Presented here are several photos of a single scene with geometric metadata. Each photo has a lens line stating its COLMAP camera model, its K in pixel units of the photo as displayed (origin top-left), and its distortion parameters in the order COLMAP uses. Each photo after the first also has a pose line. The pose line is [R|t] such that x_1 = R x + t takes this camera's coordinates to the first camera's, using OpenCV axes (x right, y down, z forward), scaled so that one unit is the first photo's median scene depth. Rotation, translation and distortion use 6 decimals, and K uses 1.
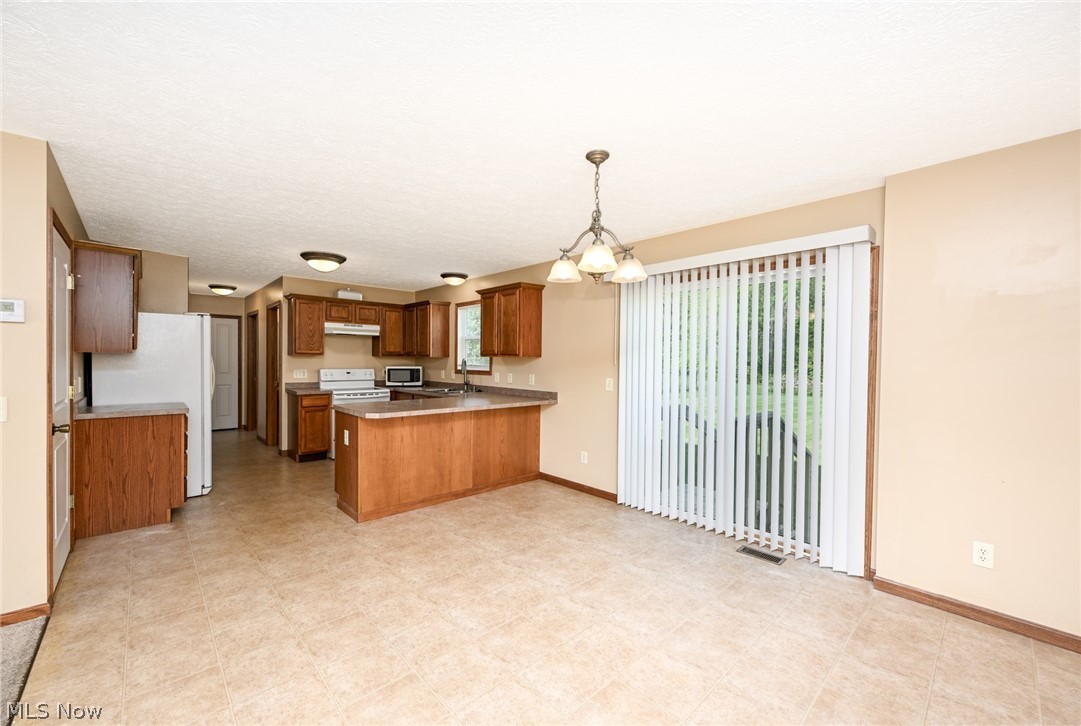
lens RADIAL K [[429.4, 0, 542.6], [0, 429.4, 363.8], [0, 0, 1]] dist [-0.000131, -0.000048]
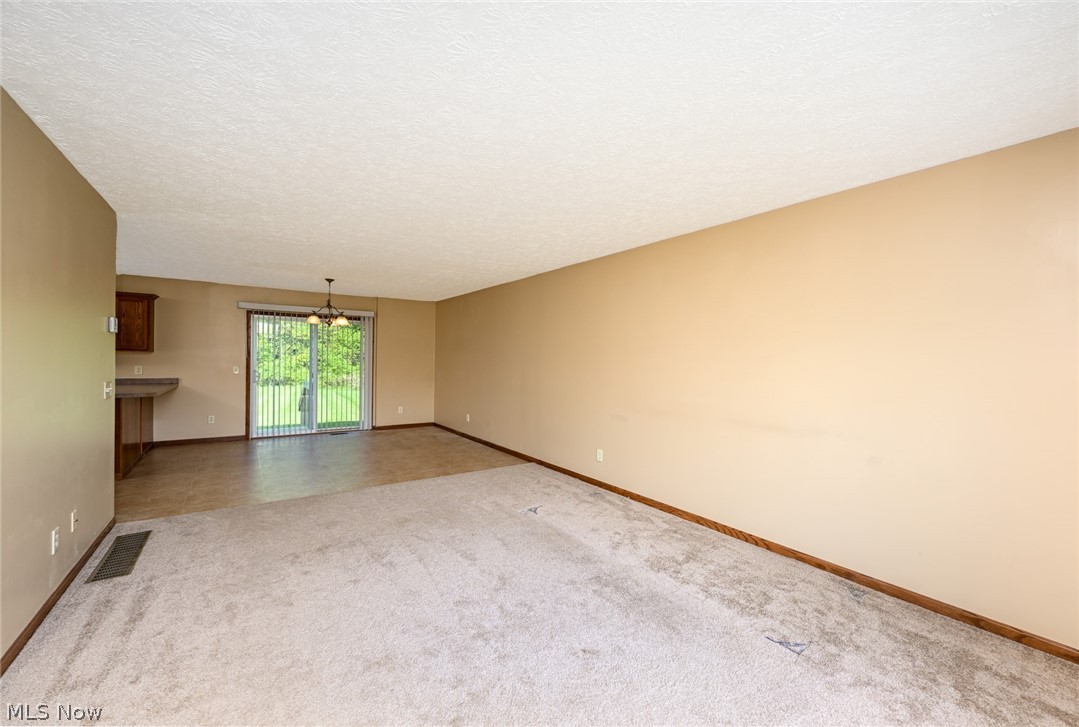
lens RADIAL K [[428.6, 0, 541.6], [0, 428.6, 364.3], [0, 0, 1]] dist [-0.000131, -0.000048]
pose [[0.145069, -0.020827, 0.989202, -1.035743], [-0.005805, 0.999743, 0.021900, -0.012000], [-0.989405, -0.008920, 0.144911, -0.306246]]
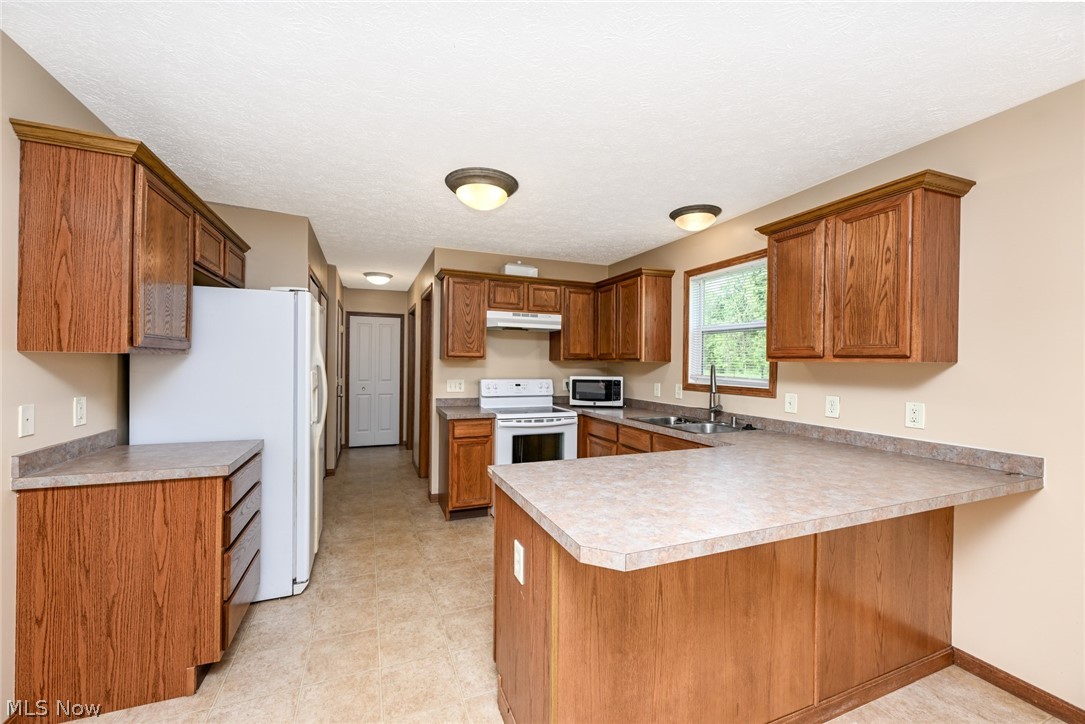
lens RADIAL K [[429.4, 0, 540.6], [0, 429.4, 363.4], [0, 0, 1]] dist [-0.000972, 0.000050]
pose [[0.934462, 0.001857, -0.356057, -0.213422], [-0.006311, 0.999916, -0.011348, -0.007154], [0.356006, 0.012852, 0.934395, 0.454730]]
